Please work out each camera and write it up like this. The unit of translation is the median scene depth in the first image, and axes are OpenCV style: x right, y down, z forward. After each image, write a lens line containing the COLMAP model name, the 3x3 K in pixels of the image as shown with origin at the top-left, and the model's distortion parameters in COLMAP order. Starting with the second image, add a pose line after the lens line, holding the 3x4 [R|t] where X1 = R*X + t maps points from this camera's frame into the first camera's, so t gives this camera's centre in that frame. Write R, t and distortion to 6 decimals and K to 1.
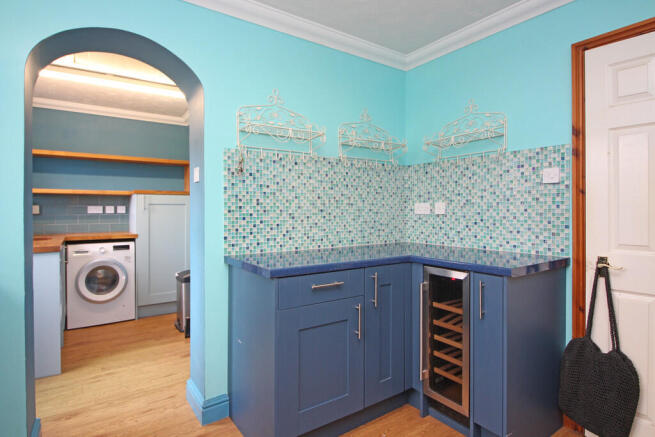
lens RADIAL K [[354.4, 0, 325.8], [0, 354.4, 215.1], [0, 0, 1]] dist [-0.000634, -0.000197]
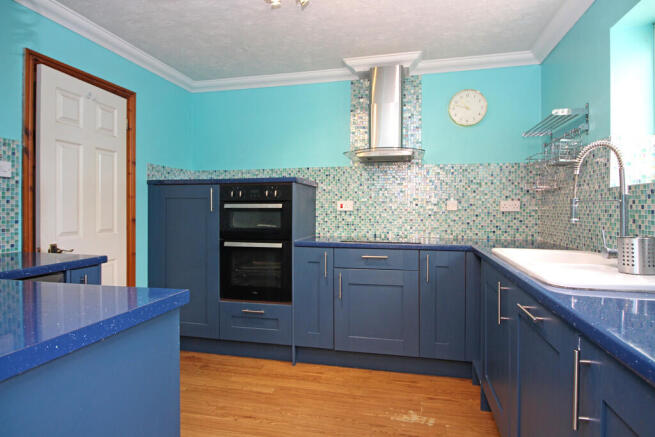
lens RADIAL K [[354.4, 0, 331.7], [0, 354.4, 214.4], [0, 0, 1]] dist [-0.000634, -0.000197]
pose [[-0.669029, -0.011267, 0.743151, -0.638330], [0.005220, 0.999789, 0.019858, -0.003623], [-0.743218, 0.017165, -0.668829, 0.947862]]
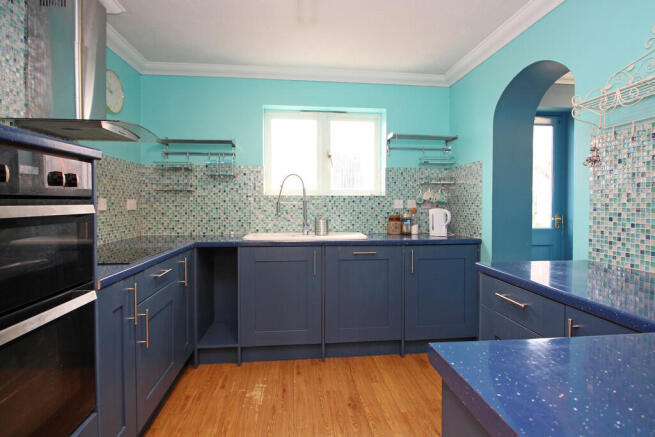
lens RADIAL K [[354.4, 0, 331.1], [0, 354.4, 215.0], [0, 0, 1]] dist [-0.000634, -0.000197]
pose [[-0.480515, 0.032676, -0.876378, 0.773184], [-0.008820, 0.999075, 0.042087, -0.027639], [0.876942, 0.027953, -0.479782, 0.854154]]
